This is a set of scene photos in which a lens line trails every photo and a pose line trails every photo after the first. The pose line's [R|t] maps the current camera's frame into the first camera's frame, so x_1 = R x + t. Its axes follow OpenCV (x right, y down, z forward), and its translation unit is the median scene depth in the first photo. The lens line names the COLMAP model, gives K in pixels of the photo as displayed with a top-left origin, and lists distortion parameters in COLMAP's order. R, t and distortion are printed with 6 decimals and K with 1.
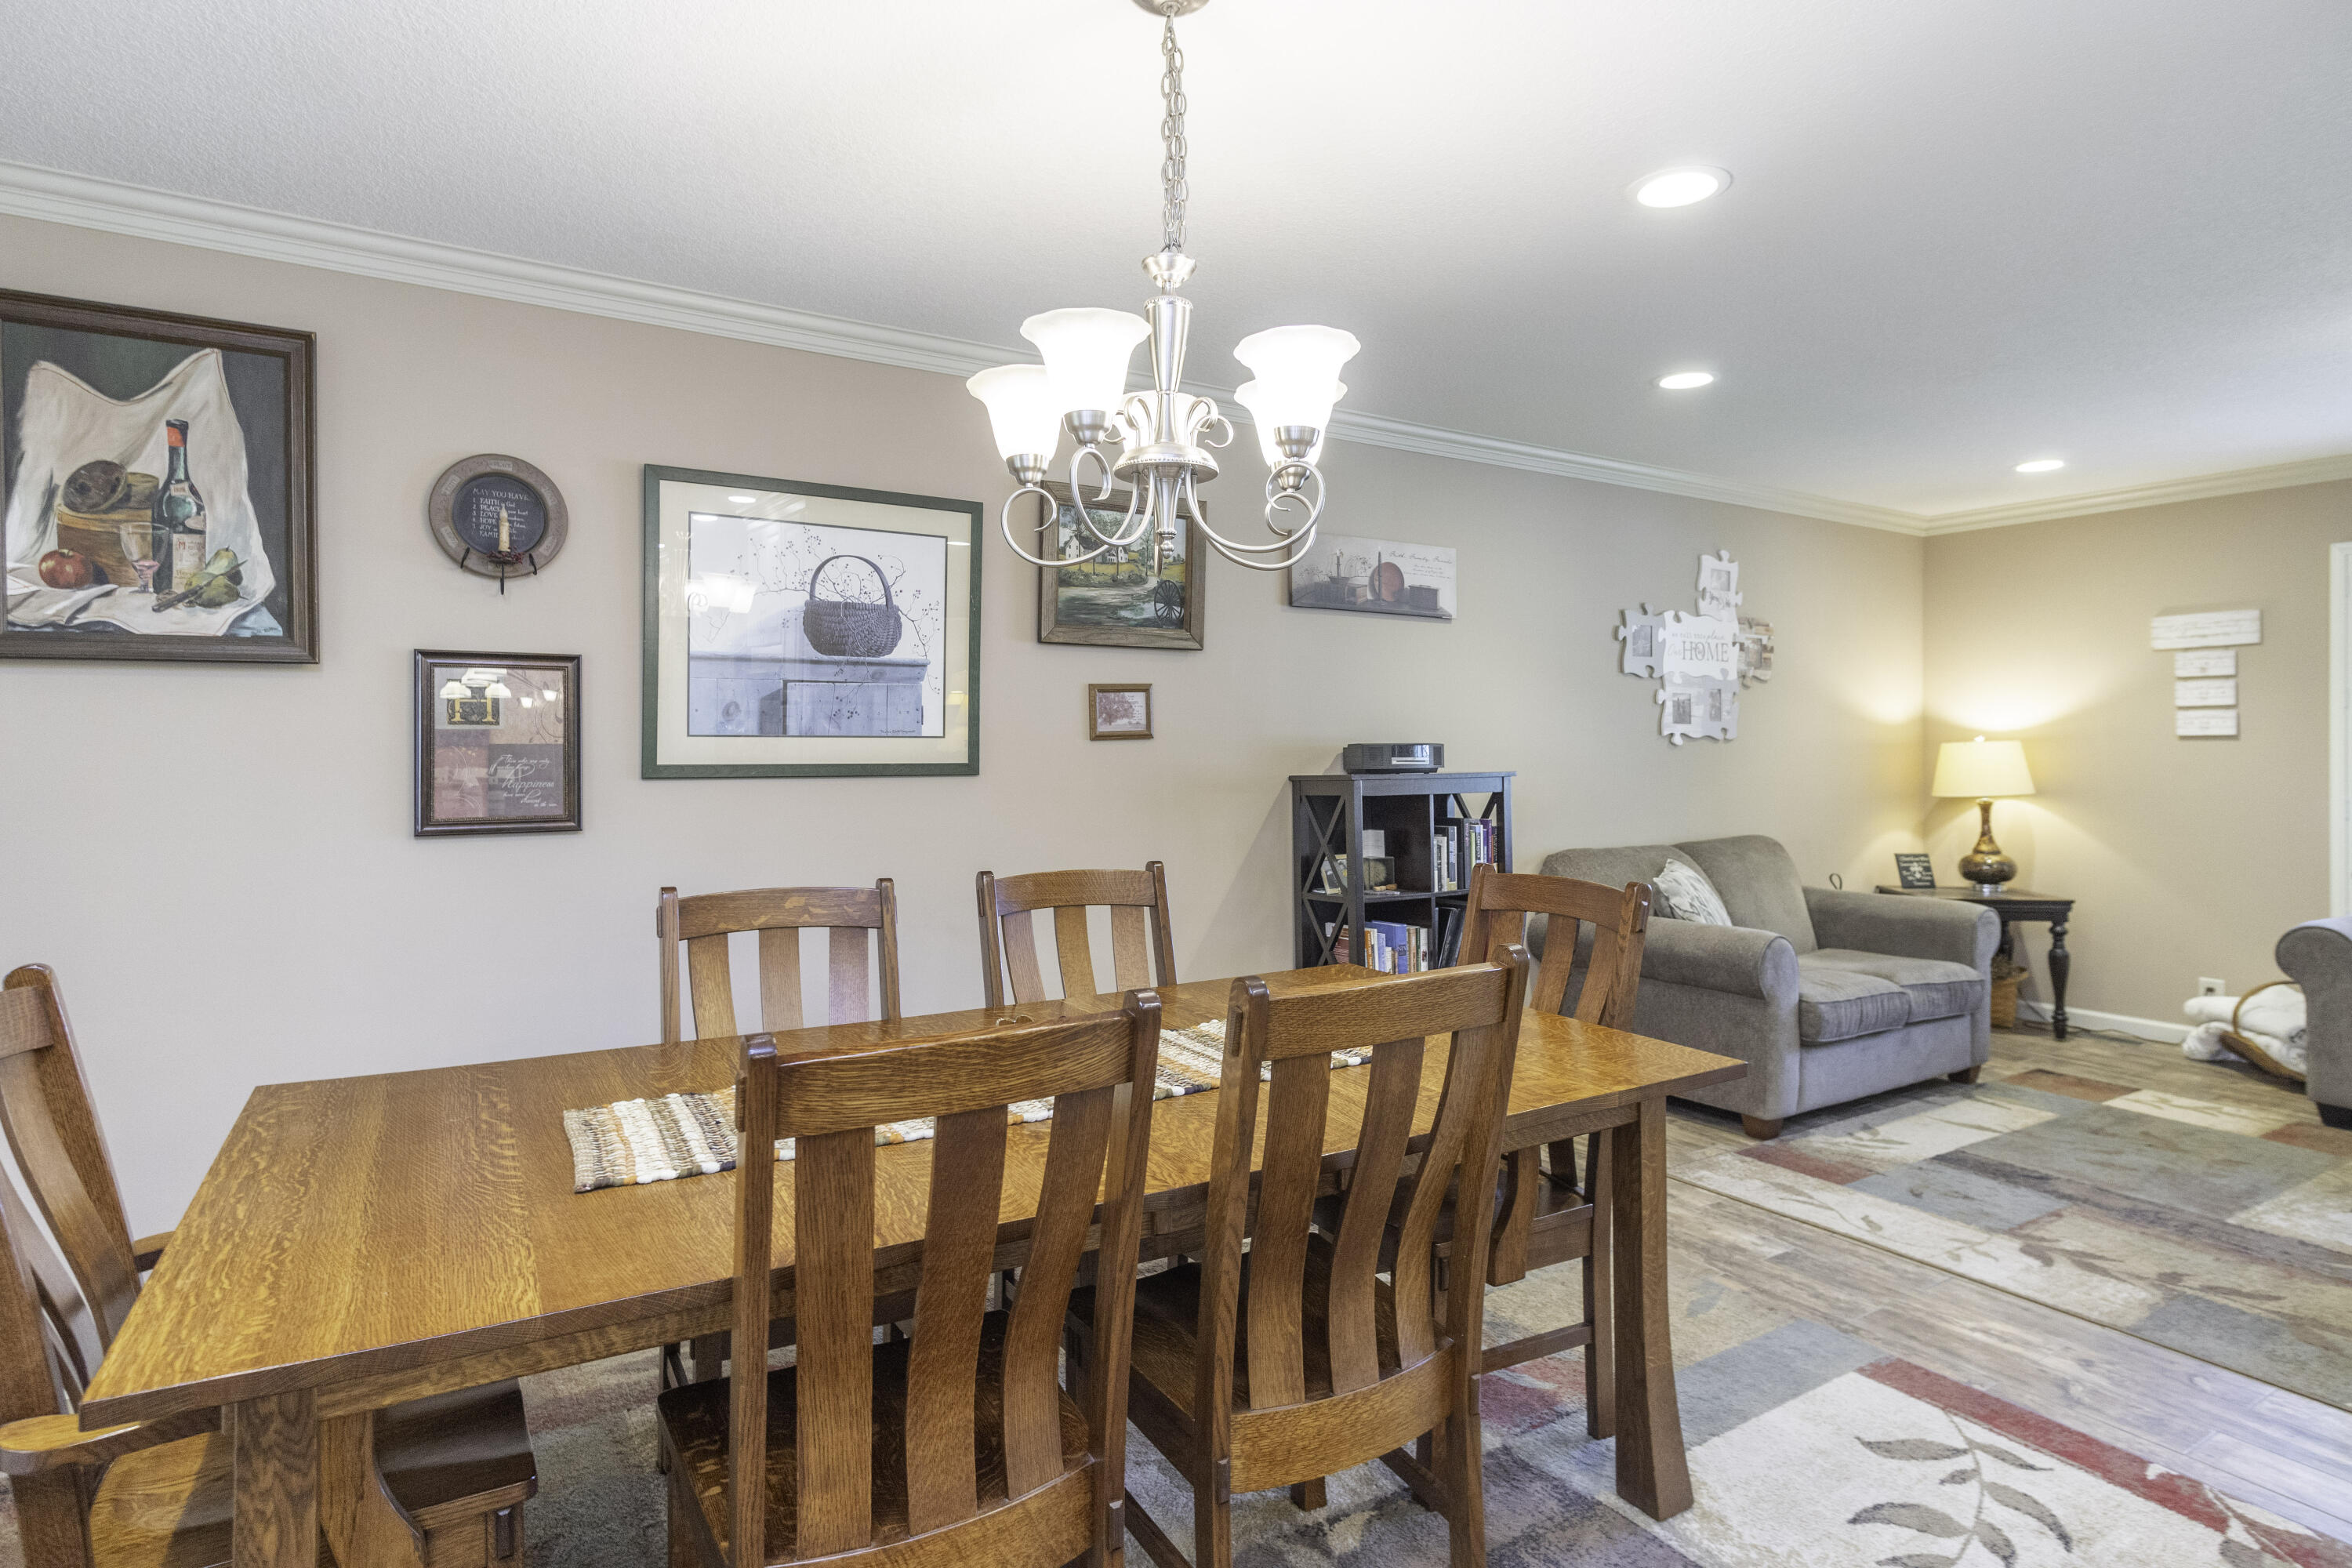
lens RADIAL K [[1251.6, 0, 1175.9], [0, 1251.6, 770.0], [0, 0, 1]] dist [0.004371, 0.000492]
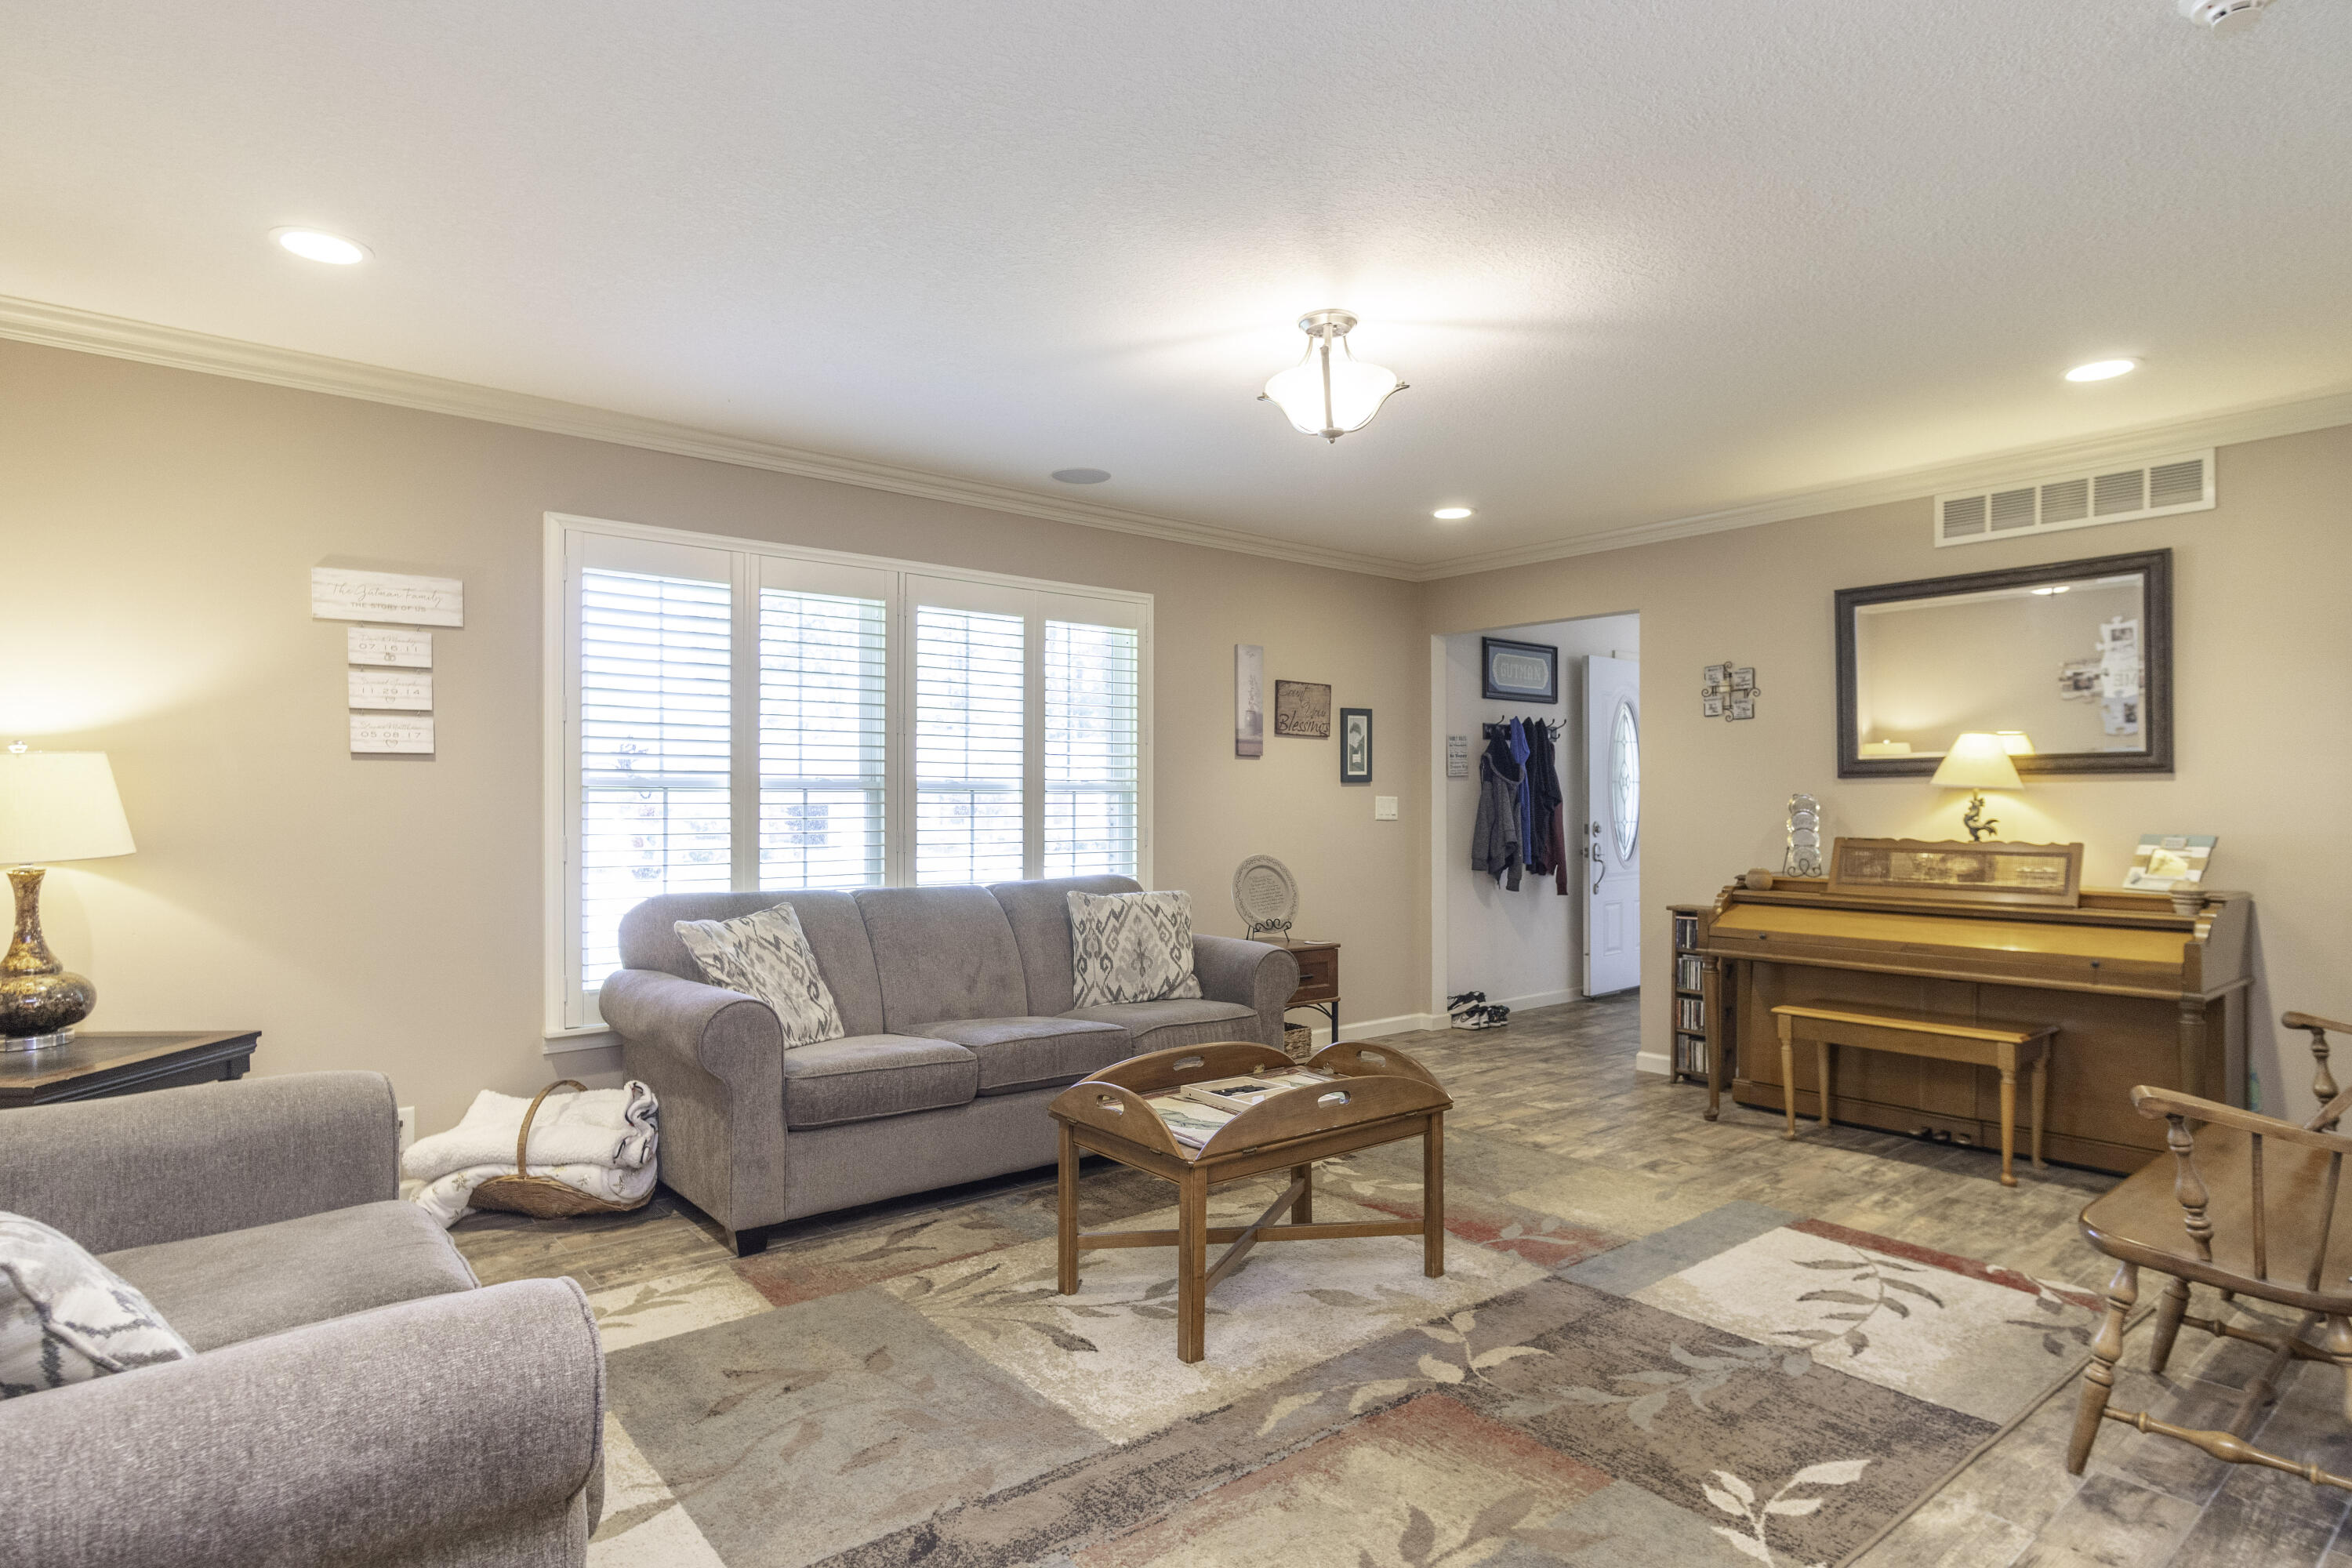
lens RADIAL K [[1251.6, 0, 1172.6], [0, 1251.6, 783.5], [0, 0, 1]] dist [0.004371, 0.000492]
pose [[-0.125128, 0.006415, 0.992120, 0.092232], [0.017111, 0.999844, -0.004307, -0.000715], [-0.991993, 0.016437, -0.125218, 0.669796]]
